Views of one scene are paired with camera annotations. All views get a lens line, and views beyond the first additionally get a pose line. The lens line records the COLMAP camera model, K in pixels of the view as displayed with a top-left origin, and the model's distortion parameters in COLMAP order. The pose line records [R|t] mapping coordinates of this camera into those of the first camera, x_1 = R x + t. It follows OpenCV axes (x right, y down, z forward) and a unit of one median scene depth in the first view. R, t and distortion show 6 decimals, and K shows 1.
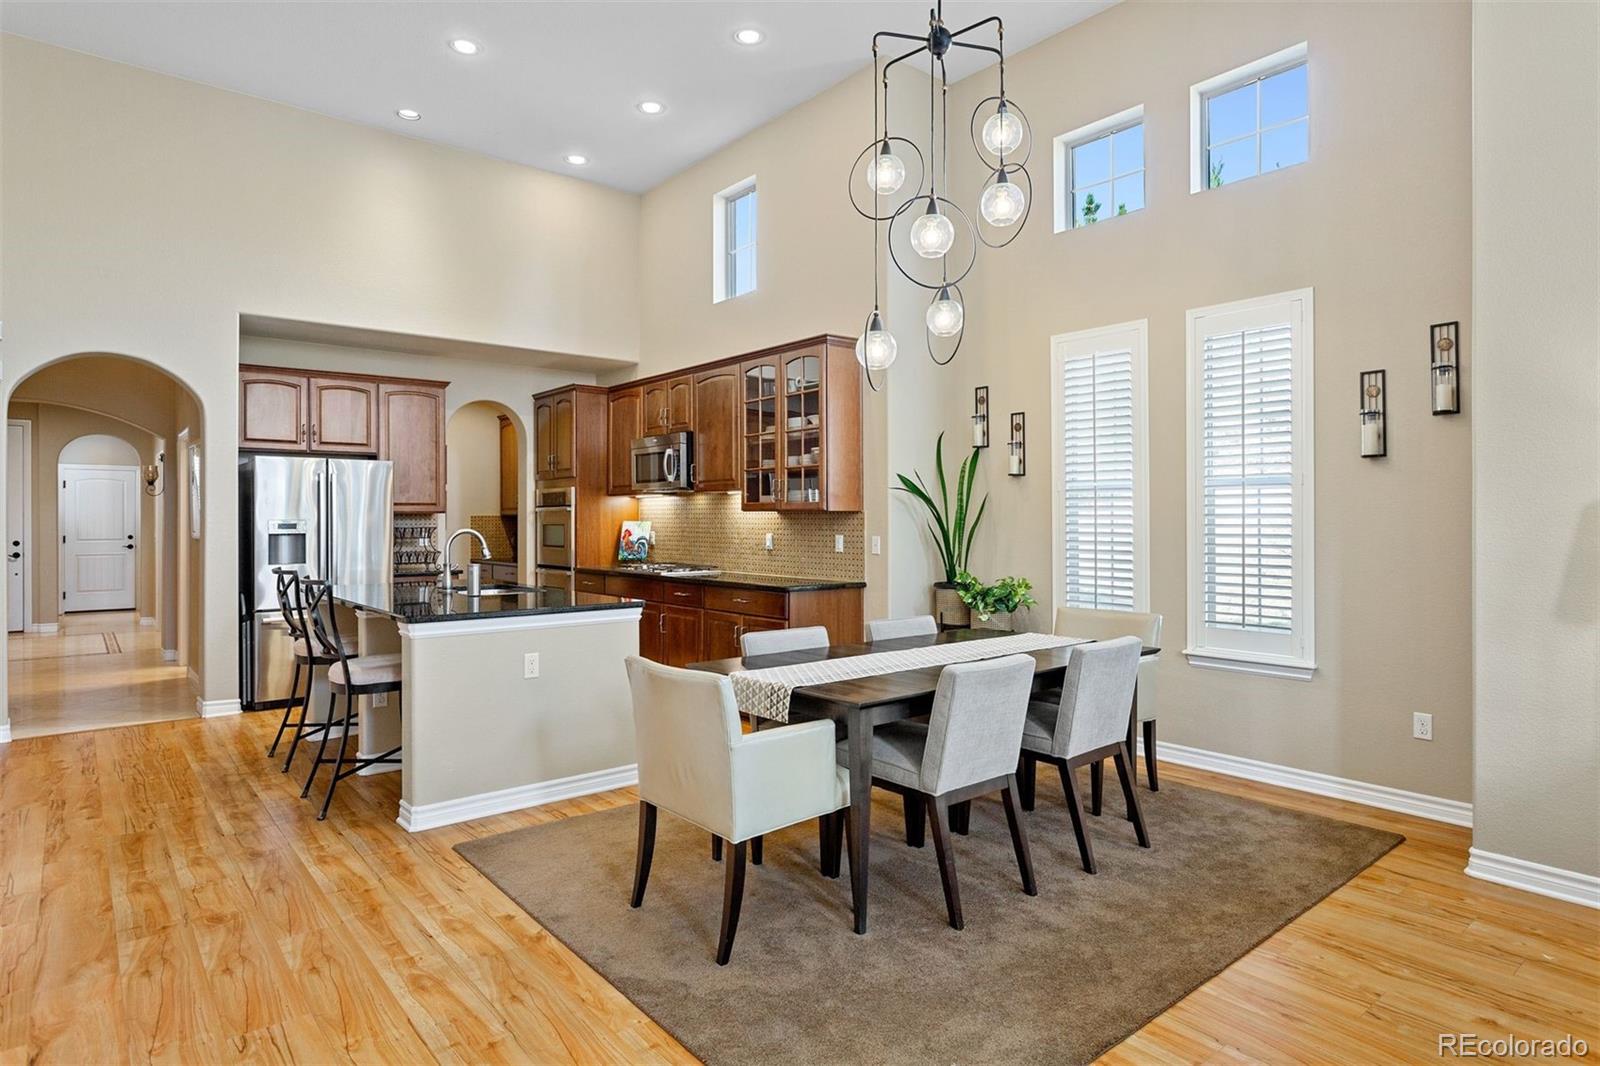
lens RADIAL K [[886.8, 0, 793.2], [0, 886.8, 513.8], [0, 0, 1]] dist [0.000220, 0.000644]
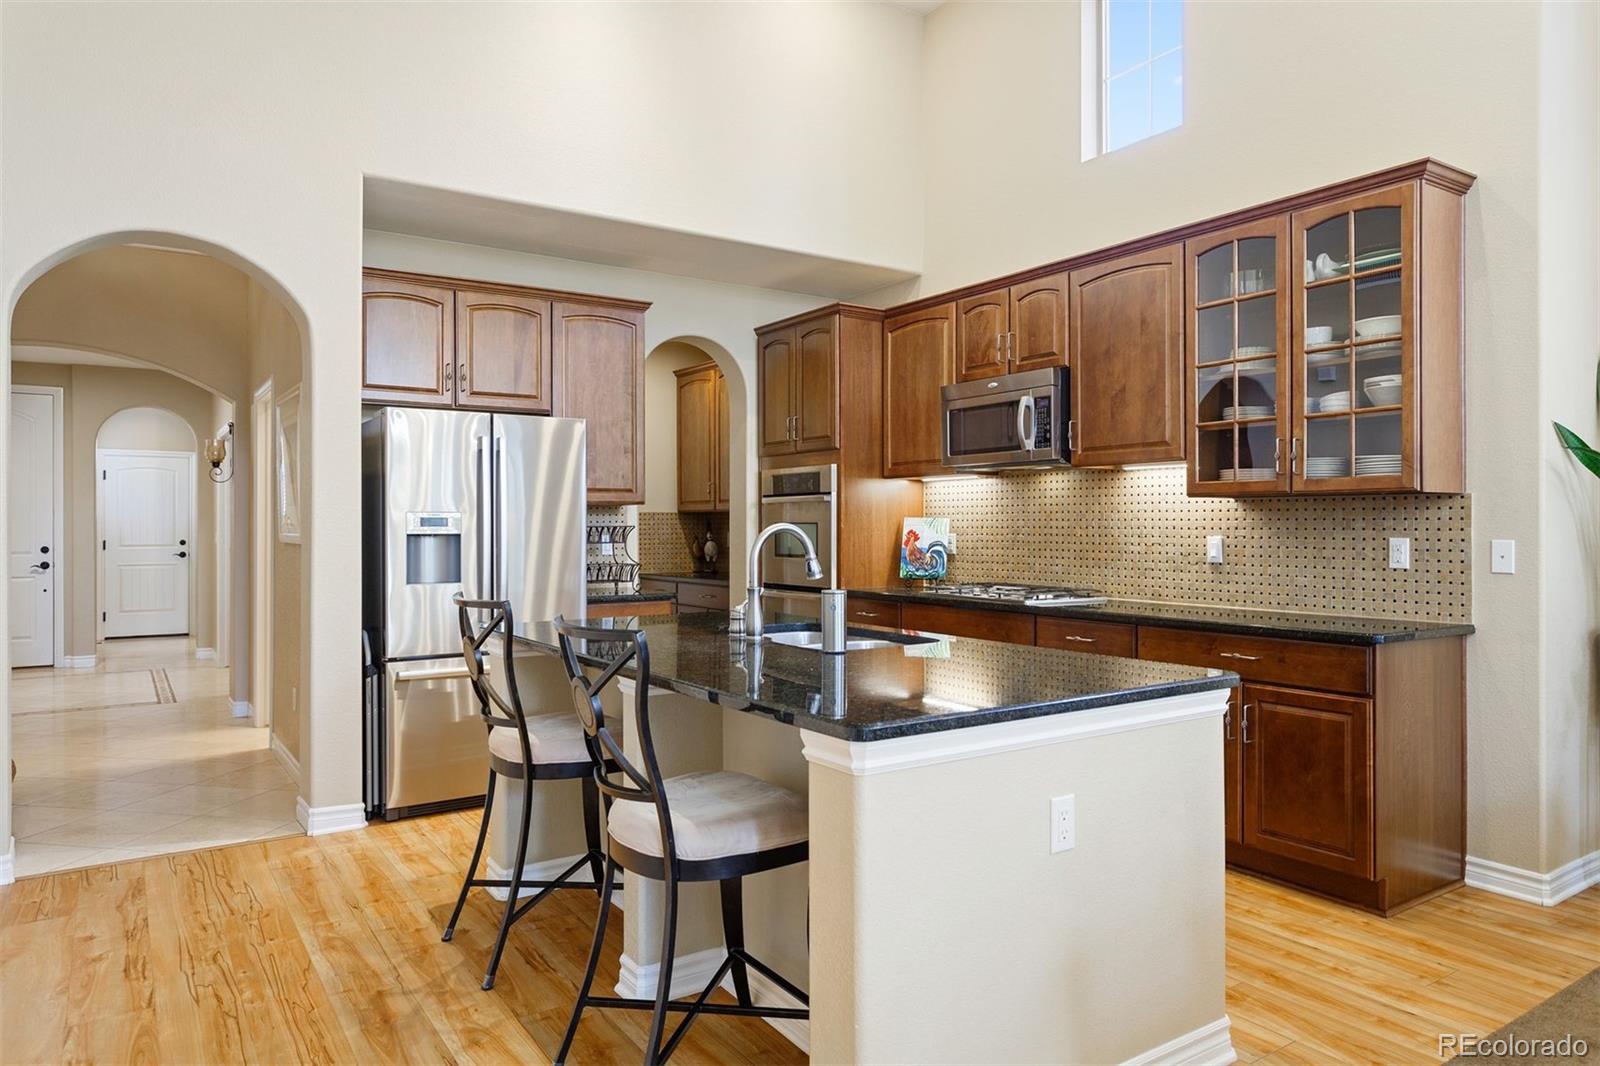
lens RADIAL K [[1036.6, 0, 799.4], [0, 1036.6, 518.0], [0, 0, 1]] dist [-0.000846, -0.002207]
pose [[0.995126, 0.000076, -0.098613, -0.224130], [-0.000174, 1.000000, -0.000984, 0.010833], [0.098613, 0.000996, 0.995125, 0.279905]]
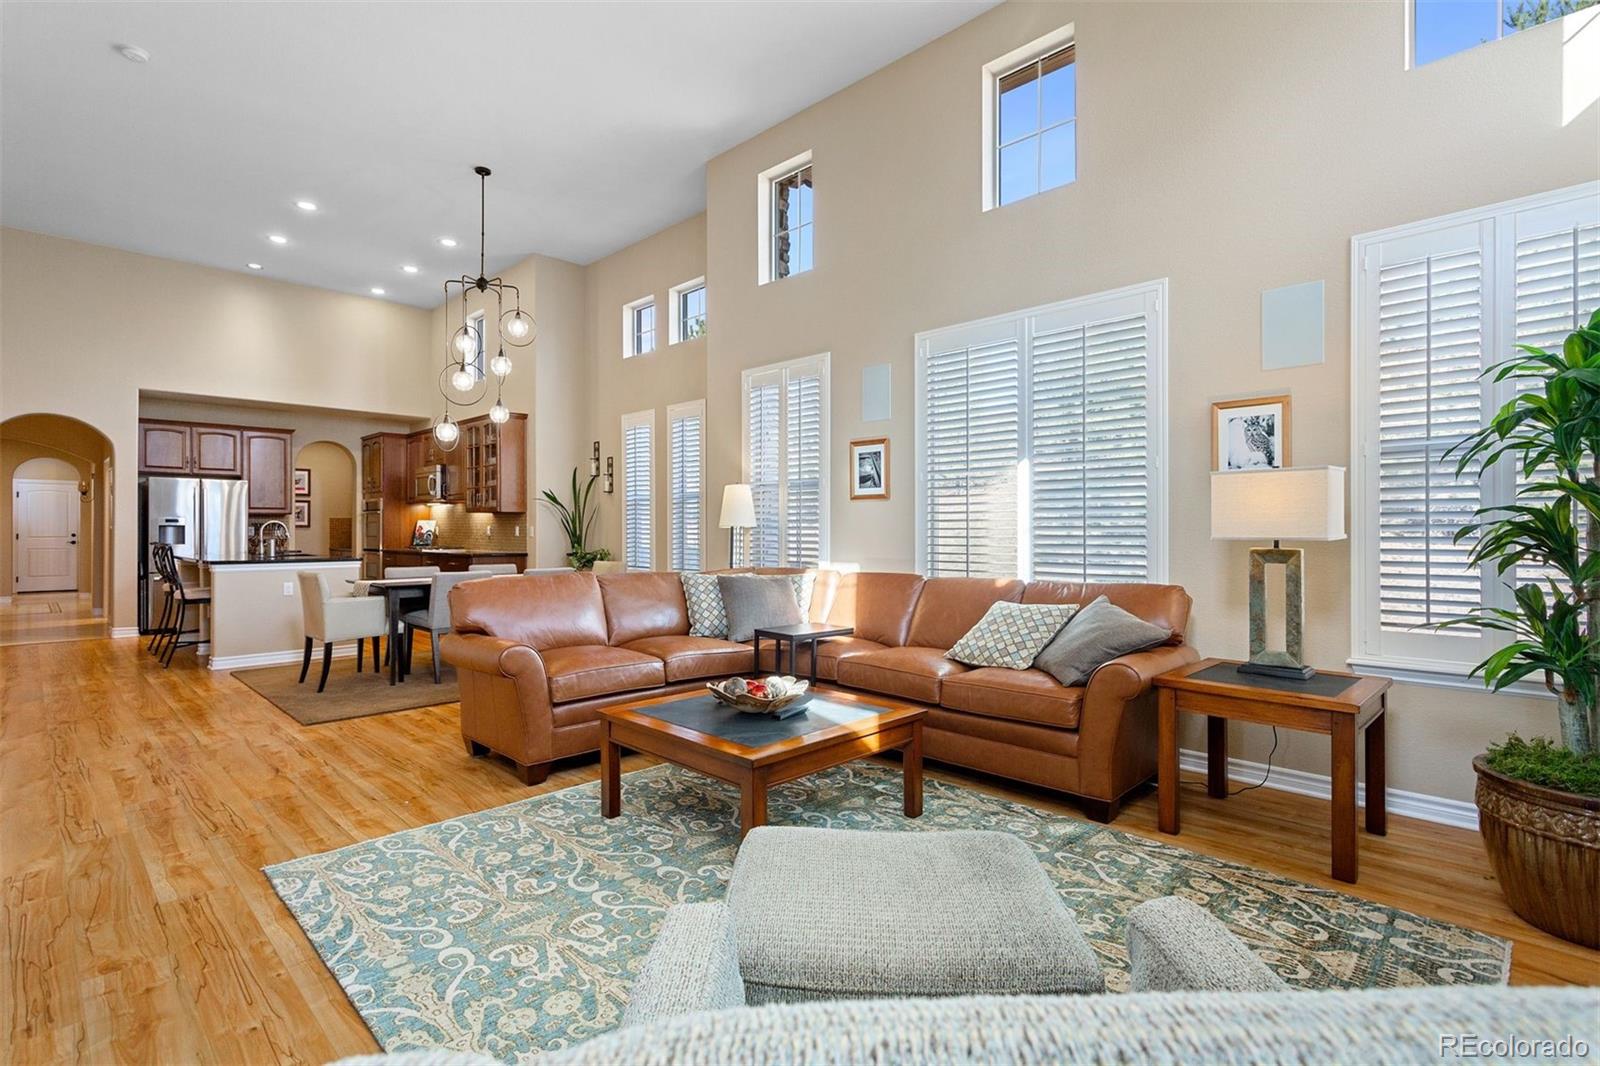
lens RADIAL K [[765.0, 0, 804.3], [0, 765.0, 525.7], [0, 0, 1]] dist [0.001687, 0.001106]
pose [[0.993964, 0.002222, 0.109686, 0.386820], [-0.002193, 0.999998, -0.000386, 0.019513], [-0.109686, 0.000143, 0.993966, -0.470299]]
